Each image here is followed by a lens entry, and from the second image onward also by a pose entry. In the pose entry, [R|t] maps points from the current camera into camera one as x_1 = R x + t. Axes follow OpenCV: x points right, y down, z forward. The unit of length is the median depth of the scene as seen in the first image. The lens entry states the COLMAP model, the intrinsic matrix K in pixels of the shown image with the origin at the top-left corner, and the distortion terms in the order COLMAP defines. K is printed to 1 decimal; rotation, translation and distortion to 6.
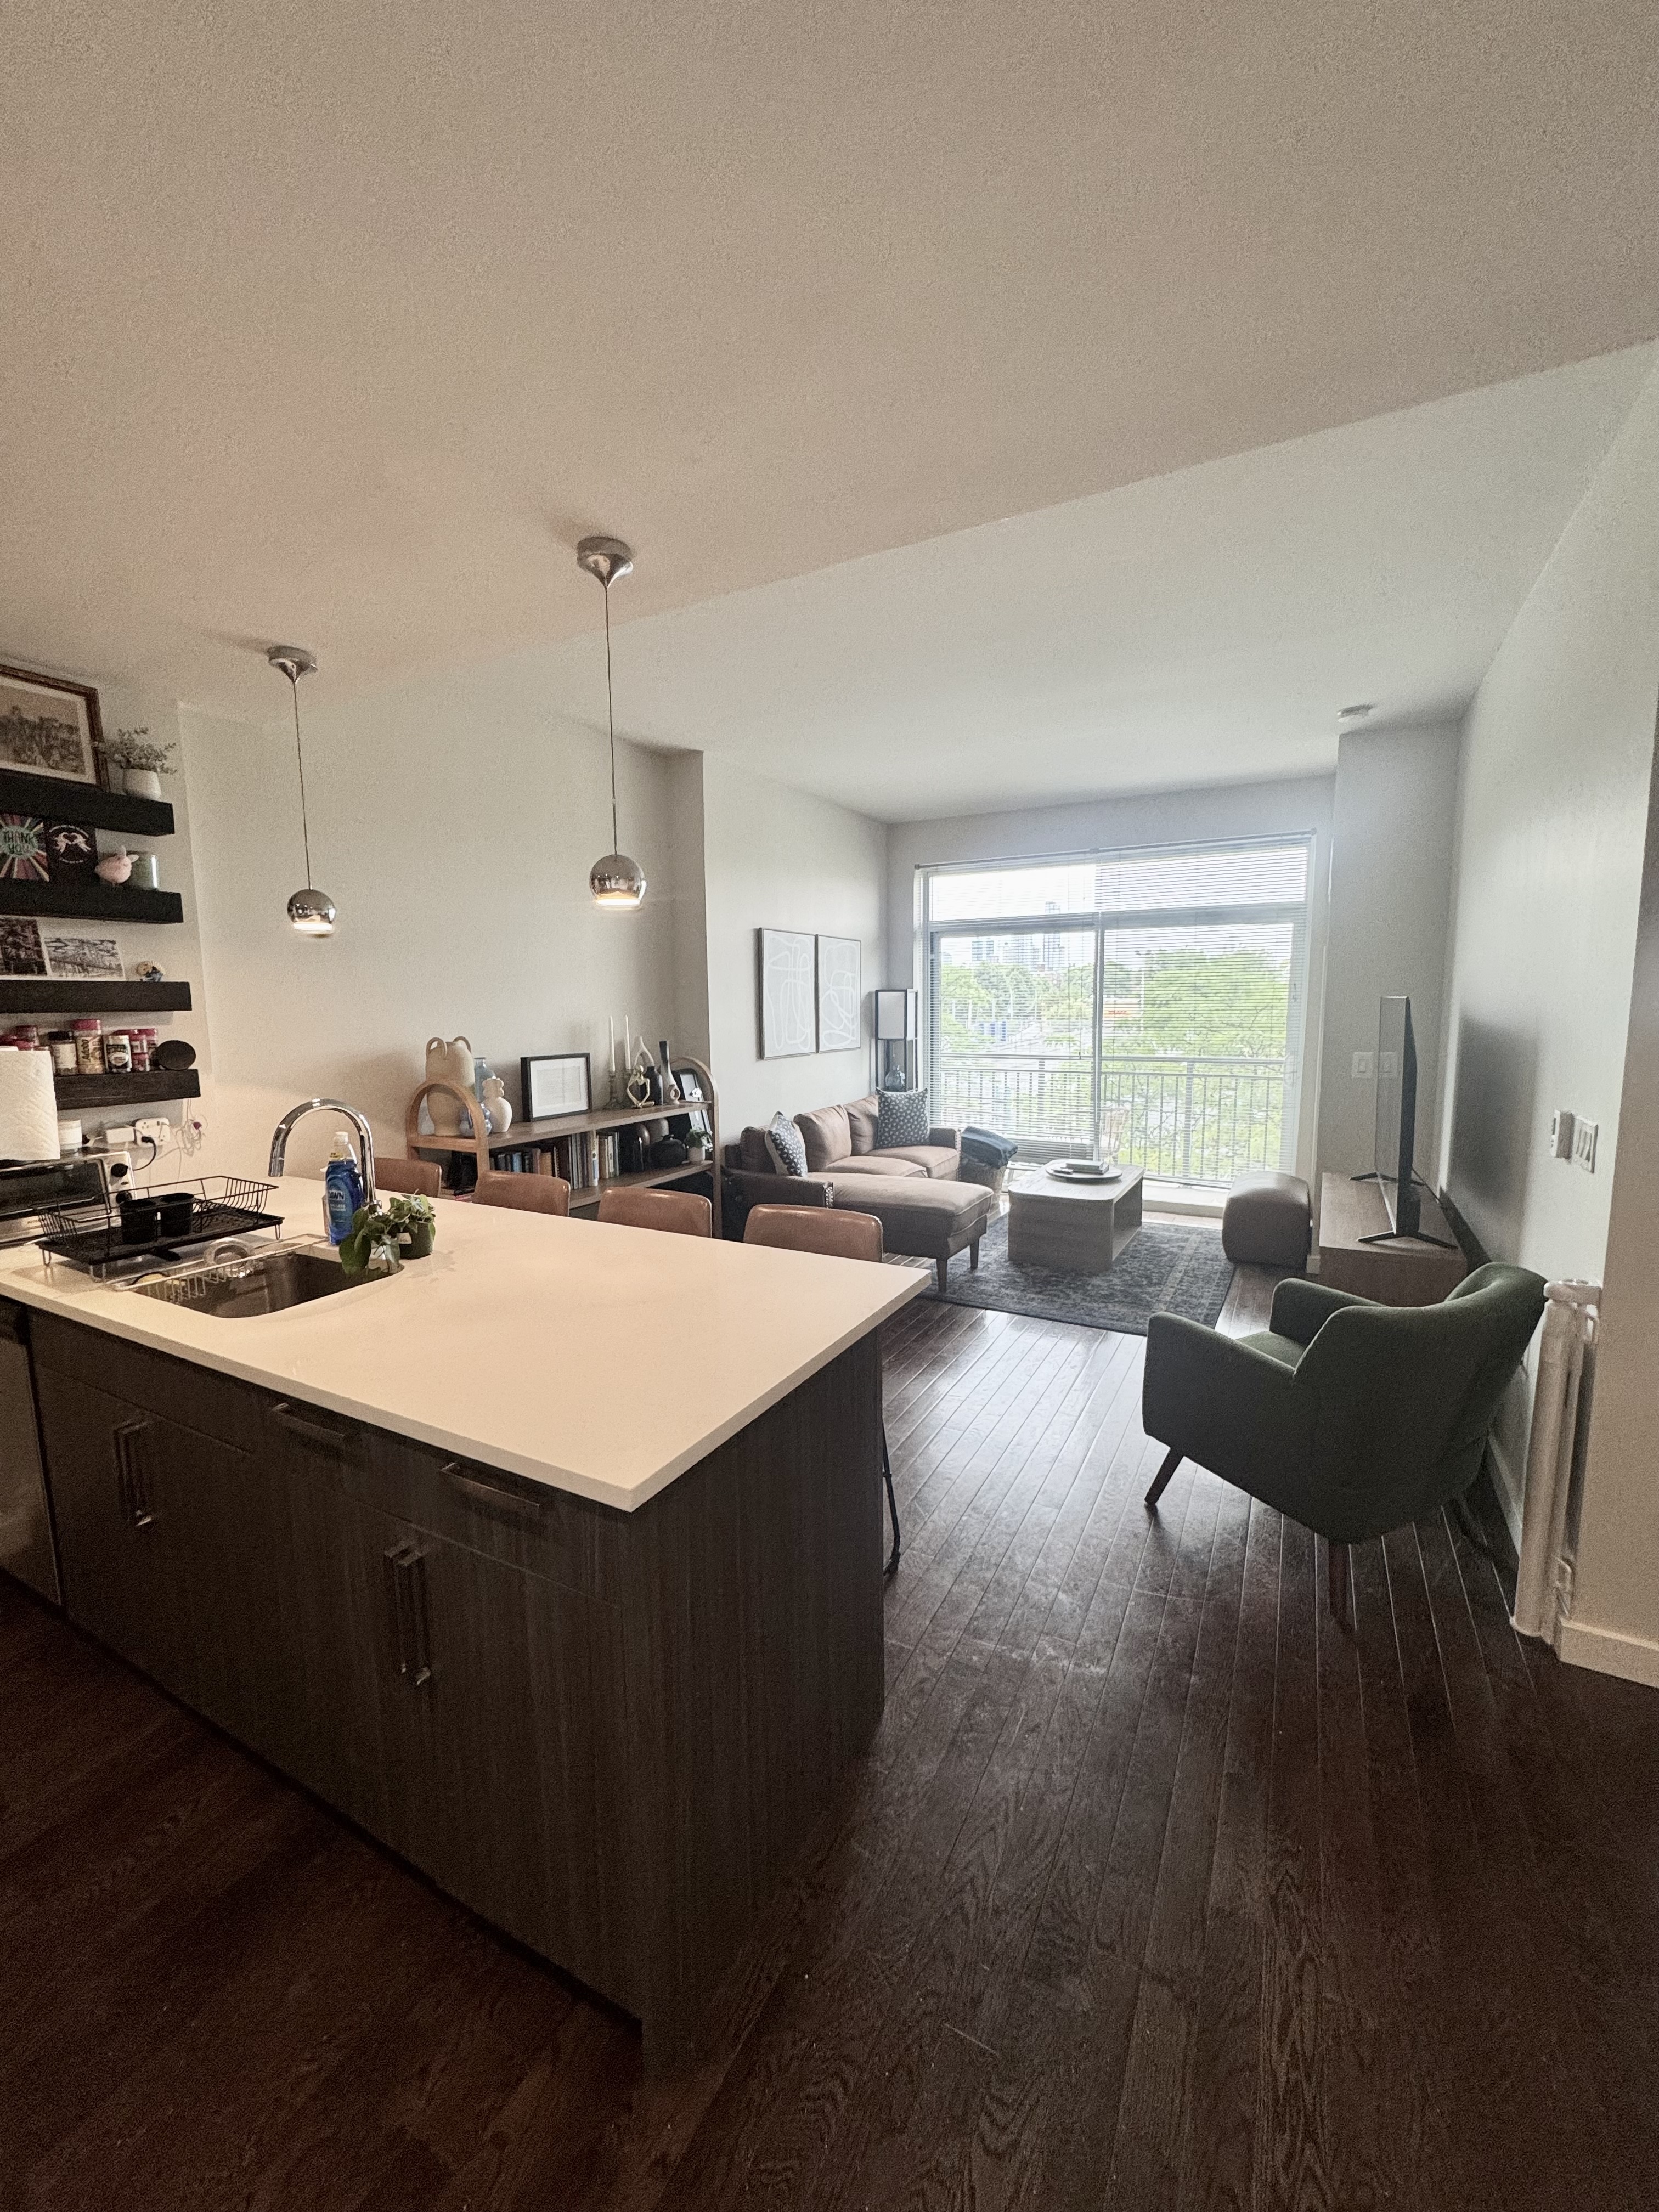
lens RADIAL K [[882.9, 0, 829.5], [0, 882.9, 1106.0], [0, 0, 1]] dist [-0.000432, 0.000146]
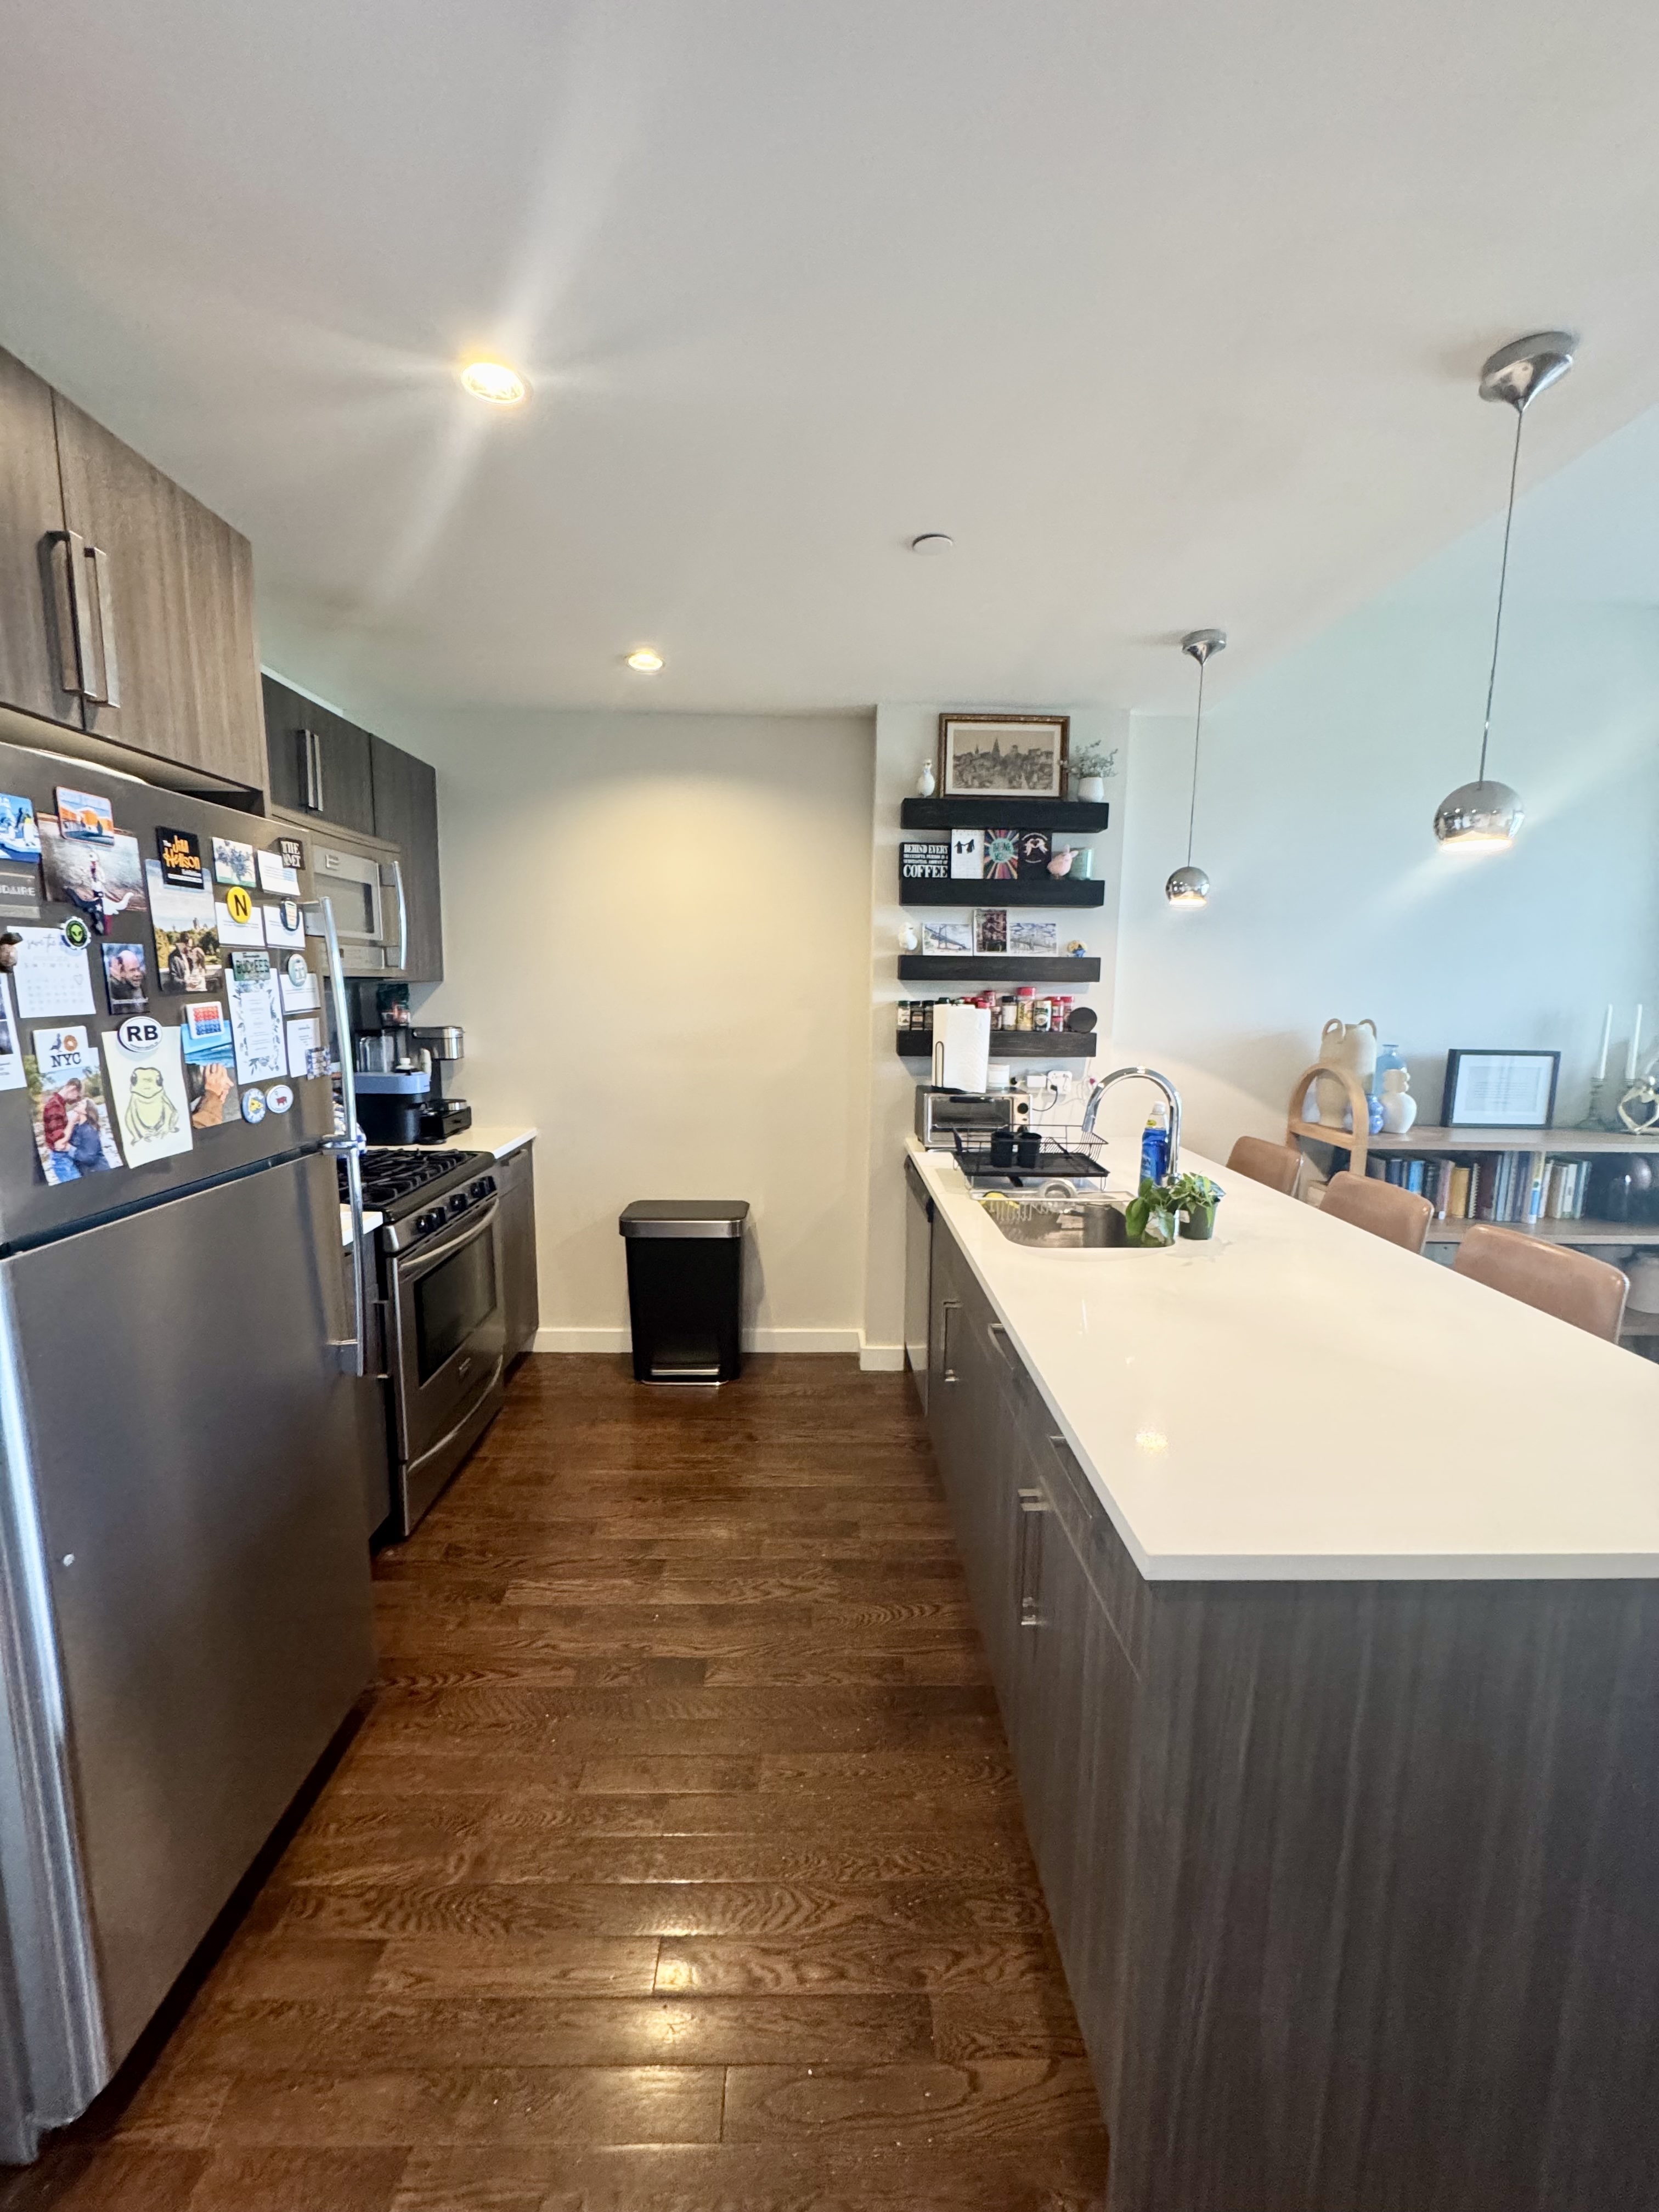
lens RADIAL K [[882.9, 0, 829.5], [0, 882.9, 1106.0], [0, 0, 1]] dist [-0.000432, 0.000146]
pose [[0.496954, 0.140711, -0.856293, 0.124910], [-0.121661, 0.988317, 0.091800, -0.011819], [0.859206, 0.058557, 0.508267, 0.126799]]
